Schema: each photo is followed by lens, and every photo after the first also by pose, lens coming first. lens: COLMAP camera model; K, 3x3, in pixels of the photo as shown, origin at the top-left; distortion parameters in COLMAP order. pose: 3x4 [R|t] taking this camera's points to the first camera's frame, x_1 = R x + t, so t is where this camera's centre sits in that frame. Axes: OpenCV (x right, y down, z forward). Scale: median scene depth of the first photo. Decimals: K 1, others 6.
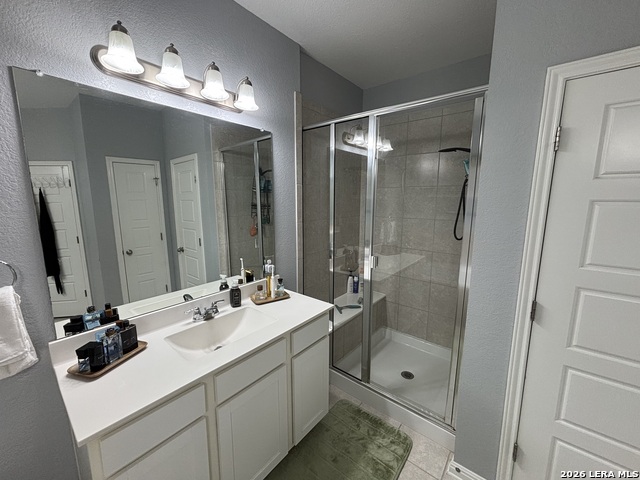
lens RADIAL K [[257.7, 0, 318.1], [0, 257.7, 238.4], [0, 0, 1]] dist [0.001298, 0.000019]
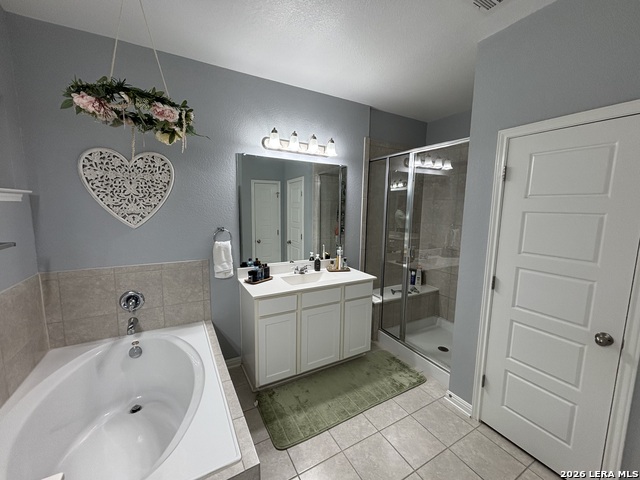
lens RADIAL K [[257.7, 0, 318.1], [0, 257.7, 238.4], [0, 0, 1]] dist [0.001298, 0.000019]
pose [[0.929657, 0.057803, -0.363863, 0.270504], [-0.070160, 0.997318, -0.020823, 0.081133], [0.361684, 0.044887, 0.931220, -0.542758]]
